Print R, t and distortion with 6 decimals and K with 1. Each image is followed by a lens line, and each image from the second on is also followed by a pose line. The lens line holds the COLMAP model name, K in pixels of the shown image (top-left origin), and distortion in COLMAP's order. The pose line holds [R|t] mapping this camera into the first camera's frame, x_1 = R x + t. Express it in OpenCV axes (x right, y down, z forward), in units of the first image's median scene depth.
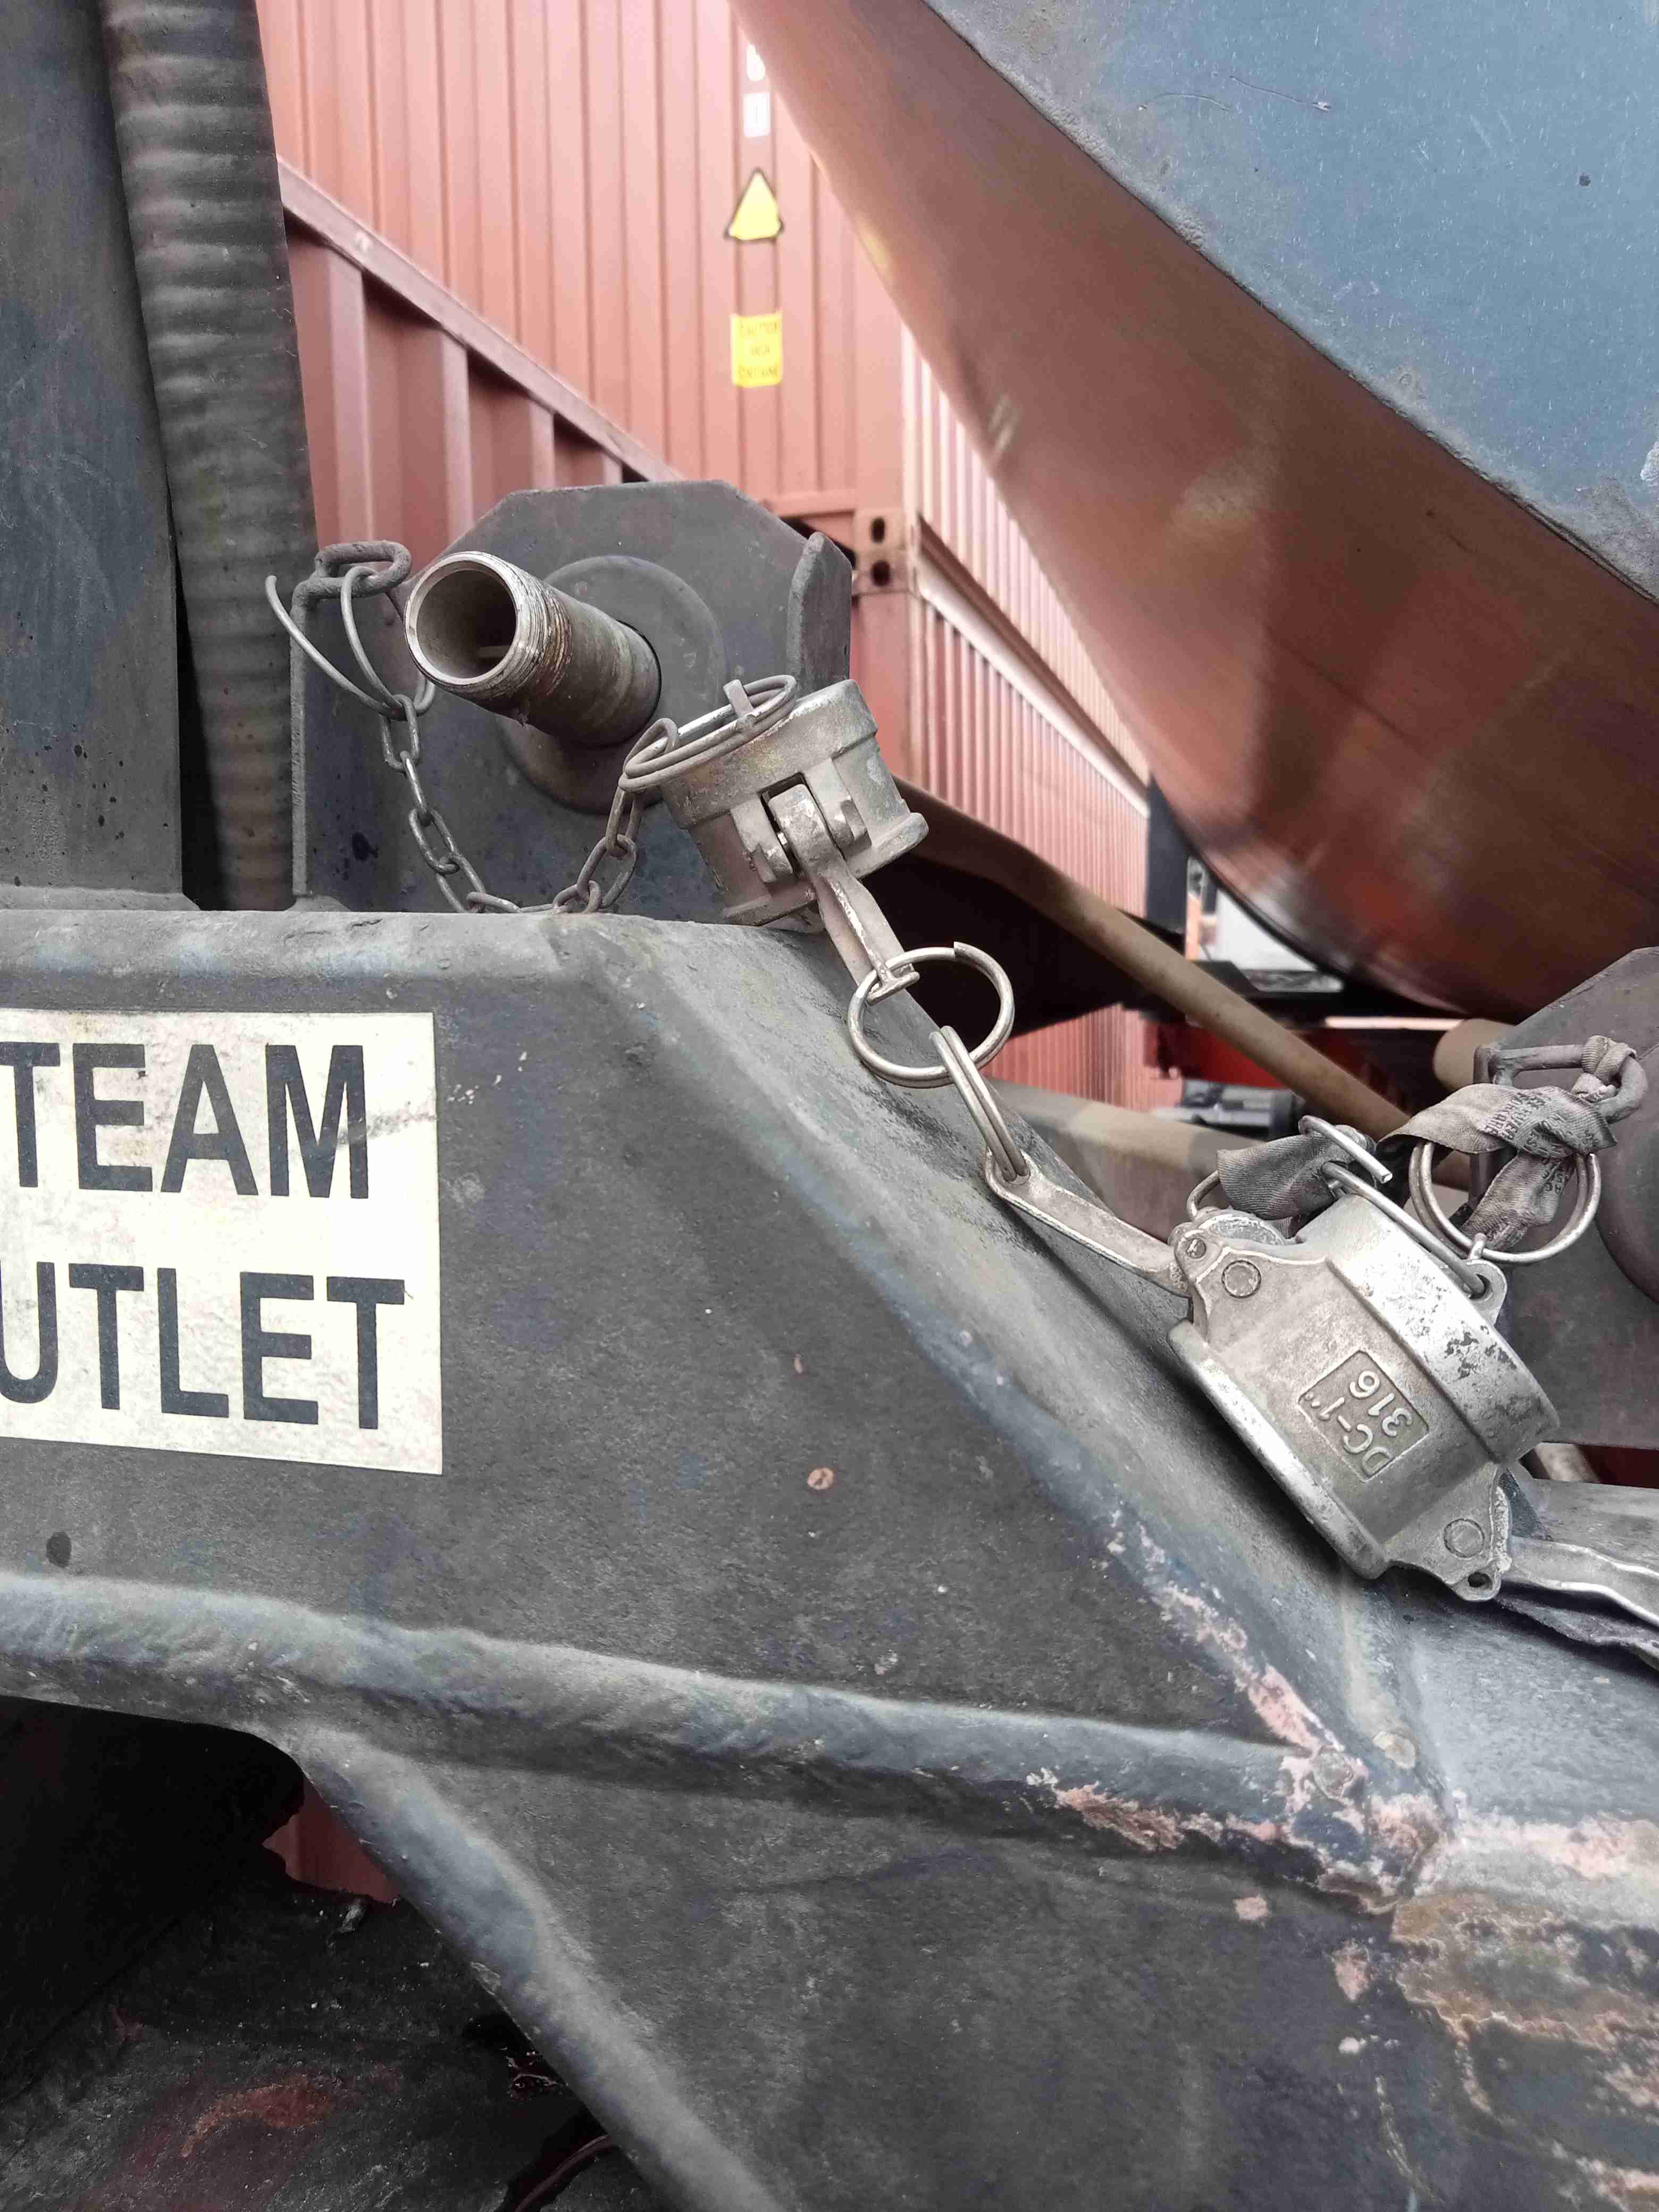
lens RADIAL K [[1566.8, 0, 824.7], [0, 1566.8, 1112.8], [0, 0, 1]] dist [0.002832, -0.020913]
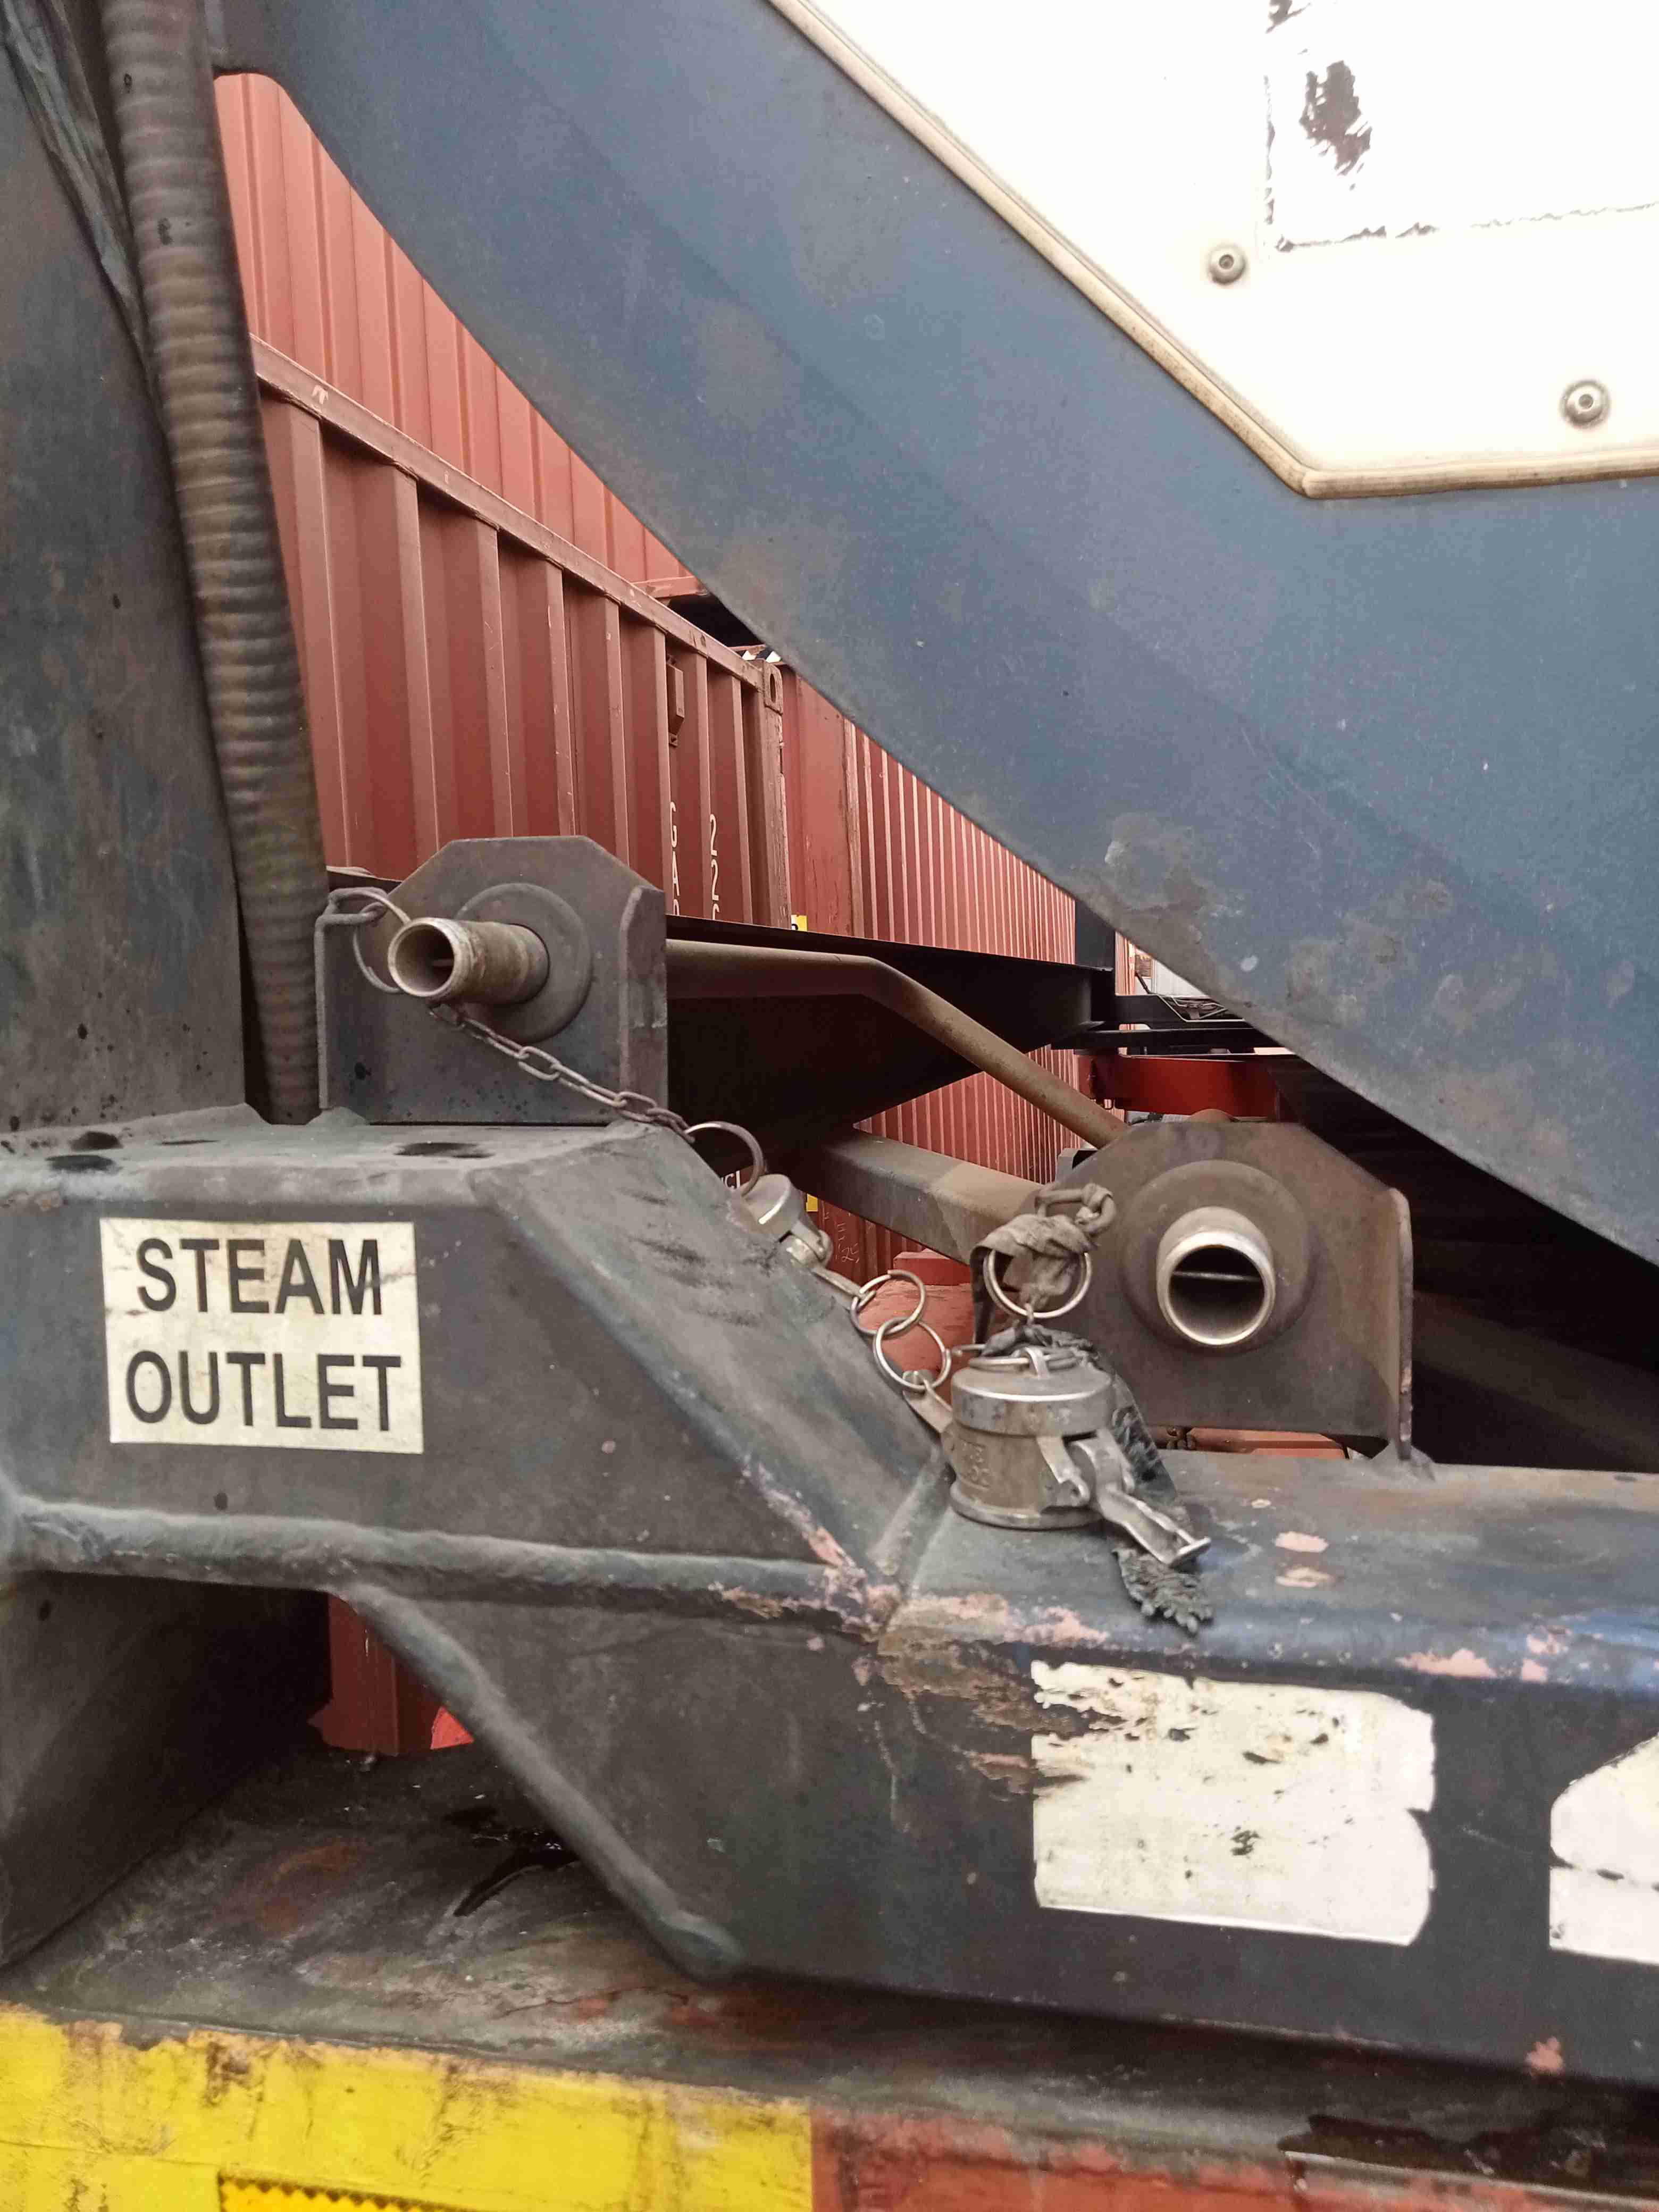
lens RADIAL K [[1566.8, 0, 843.8], [0, 1566.8, 1101.7], [0, 0, 1]] dist [0.002832, -0.020913]
pose [[0.999081, -0.028485, 0.032034, 0.230089], [0.029223, 0.999312, -0.022823, -0.147844], [-0.031362, 0.023738, 0.999226, -0.976713]]
